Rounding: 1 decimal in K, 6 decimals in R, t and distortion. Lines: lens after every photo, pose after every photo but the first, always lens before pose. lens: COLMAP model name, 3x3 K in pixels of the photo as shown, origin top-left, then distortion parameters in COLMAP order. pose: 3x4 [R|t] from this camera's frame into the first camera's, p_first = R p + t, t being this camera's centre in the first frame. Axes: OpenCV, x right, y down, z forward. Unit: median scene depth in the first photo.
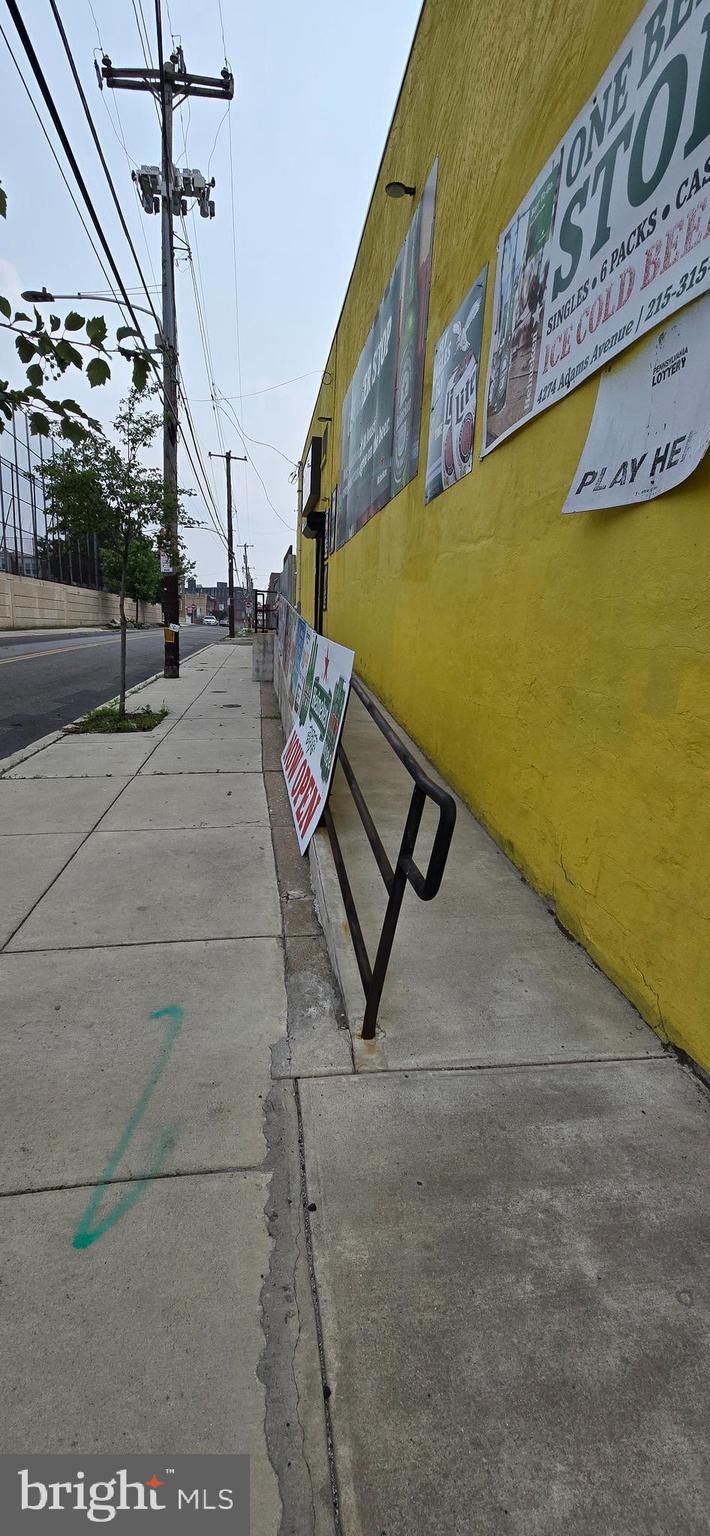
lens RADIAL K [[628.0, 0, 359.0], [0, 628.0, 775.0], [0, 0, 1]] dist [0.003319, -0.002324]
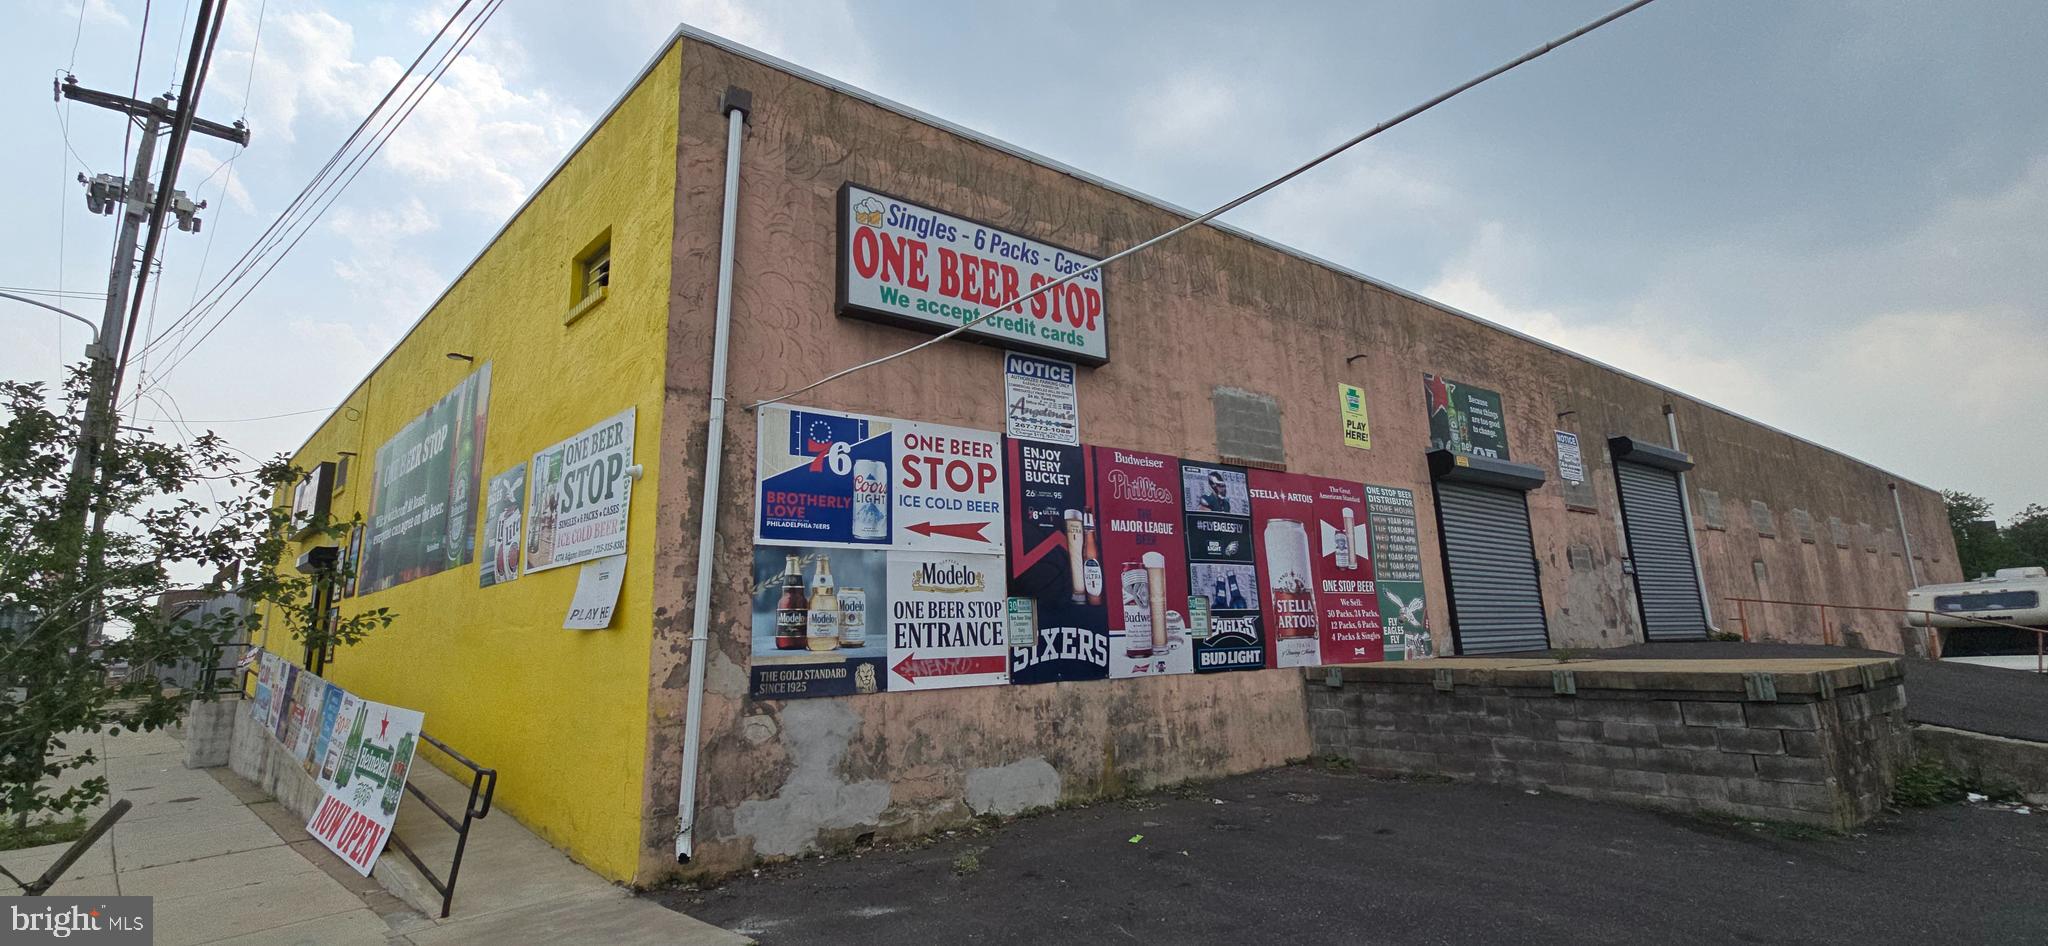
lens RADIAL K [[837.3, 0, 1013.5], [0, 837.3, 469.9], [0, 0, 1]] dist [0.003319, -0.002324]
pose [[0.782667, 0.055160, 0.619992, -0.133152], [0.207870, 0.915716, -0.343881, 0.186939], [-0.586705, 0.398022, 0.705235, -1.090087]]
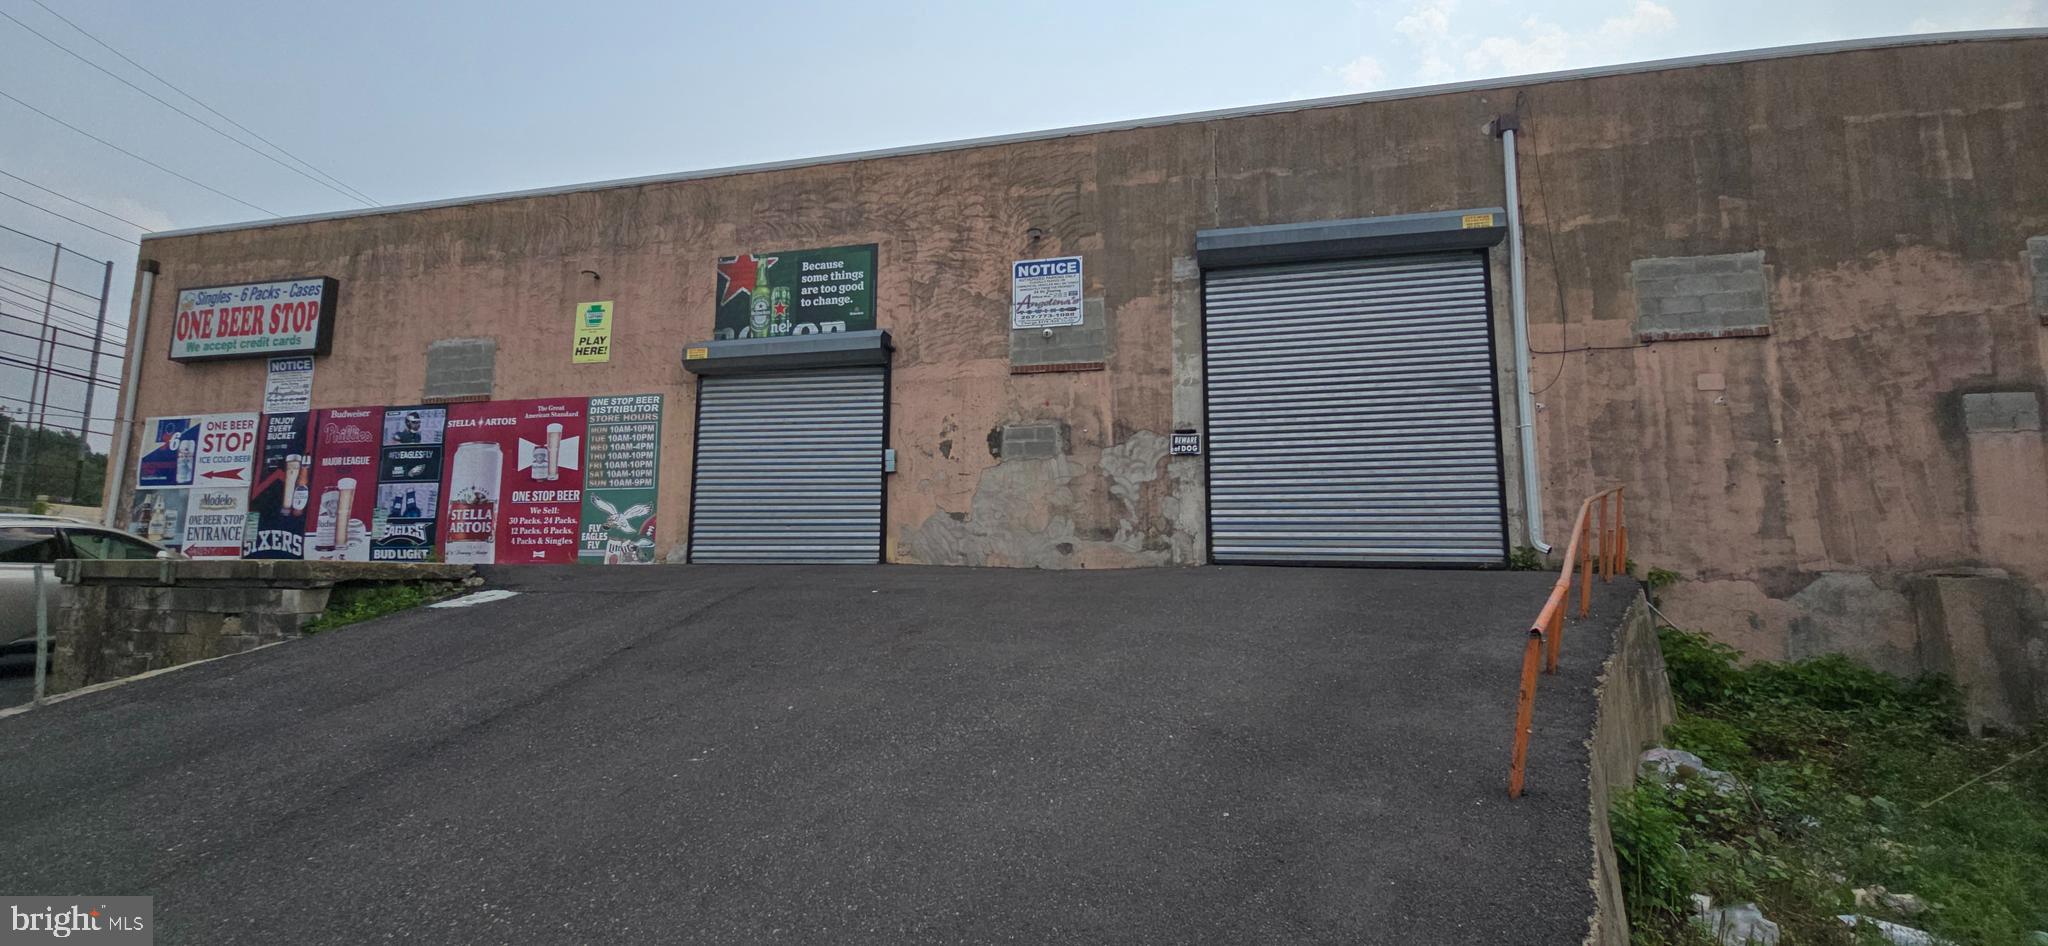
lens RADIAL K [[837.3, 0, 1009.2], [0, 837.3, 471.7], [0, 0, 1]] dist [0.003319, -0.002324]
pose [[0.987124, -0.060897, -0.147911, 3.966527], [0.005000, 0.935989, -0.351993, 0.727712], [0.159878, 0.346721, 0.924242, -2.049903]]
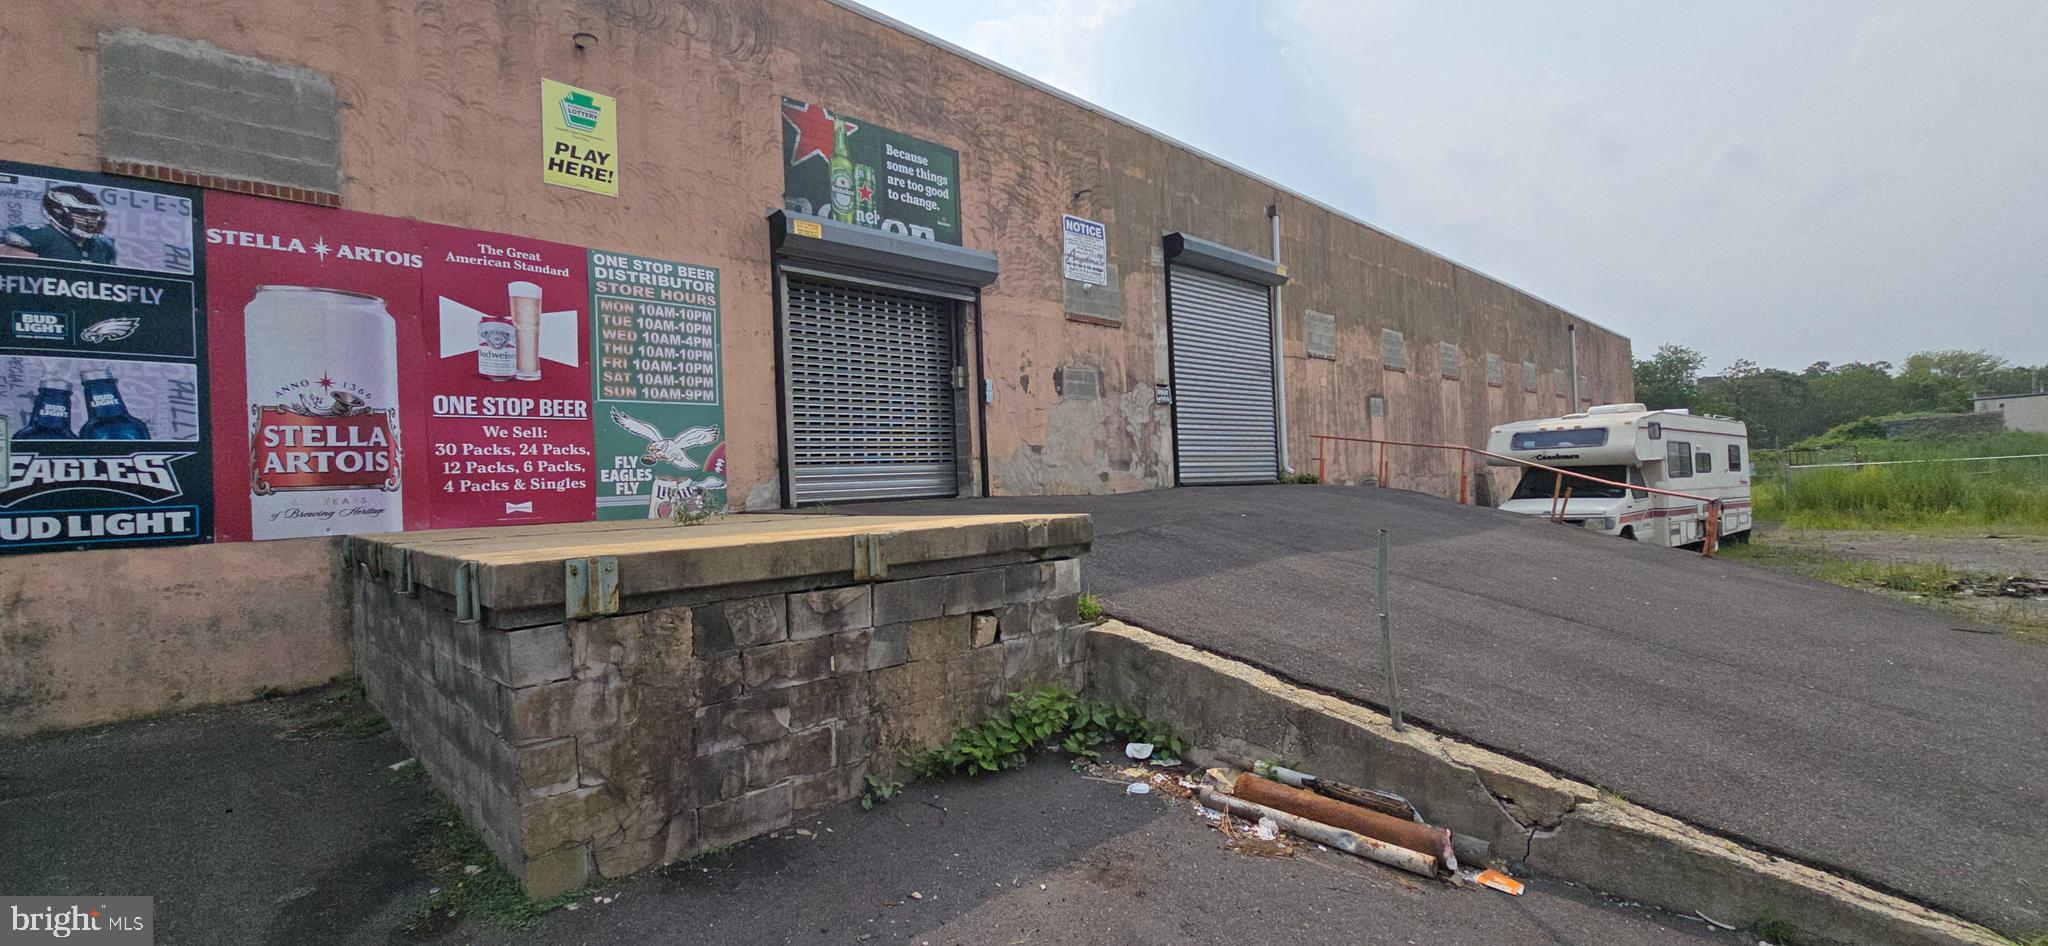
lens RADIAL K [[837.3, 0, 1016.0], [0, 837.3, 471.1], [0, 0, 1]] dist [0.003319, -0.002324]
pose [[0.670739, -0.063919, 0.738934, 1.615770], [0.239941, 0.961406, -0.134634, 0.400528], [-0.701810, 0.267605, 0.660190, -1.434760]]
